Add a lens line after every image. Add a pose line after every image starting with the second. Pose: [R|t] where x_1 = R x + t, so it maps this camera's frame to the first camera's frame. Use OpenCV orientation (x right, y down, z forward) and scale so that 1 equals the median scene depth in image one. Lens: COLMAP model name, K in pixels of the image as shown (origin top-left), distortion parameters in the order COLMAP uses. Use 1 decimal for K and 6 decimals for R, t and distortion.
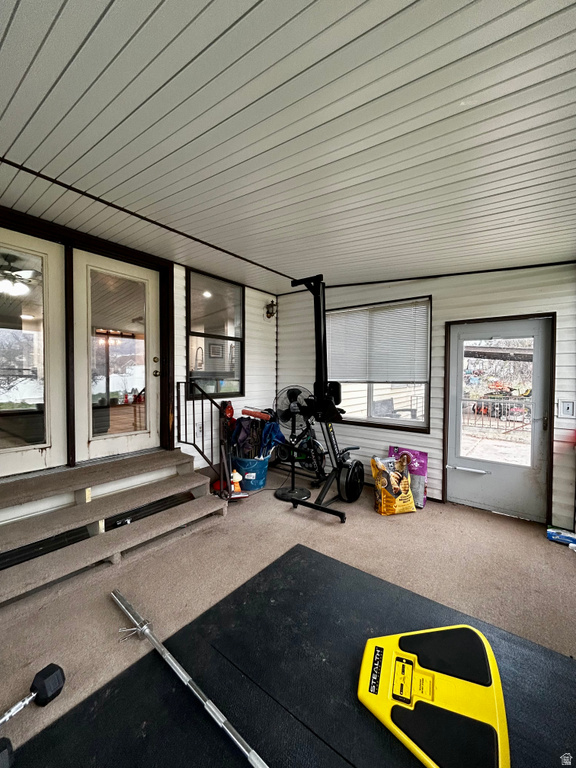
lens RADIAL K [[308.8, 0, 288.3], [0, 308.8, 382.3], [0, 0, 1]] dist [-0.002163, 0.000311]
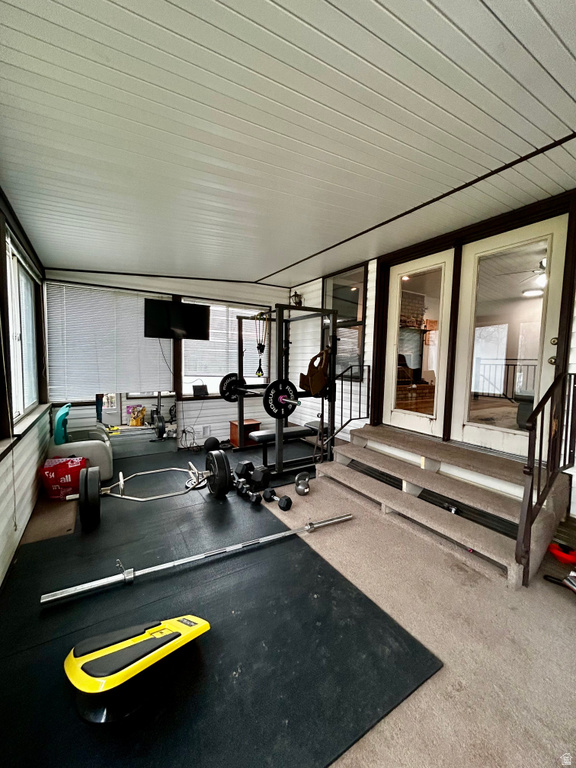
lens RADIAL K [[308.8, 0, 288.3], [0, 308.8, 382.3], [0, 0, 1]] dist [-0.002163, 0.000311]
pose [[-0.347120, 0.055239, -0.936192, 0.586879], [-0.040918, 0.996421, 0.073964, -0.007215], [0.936928, 0.063981, -0.343618, 0.856167]]
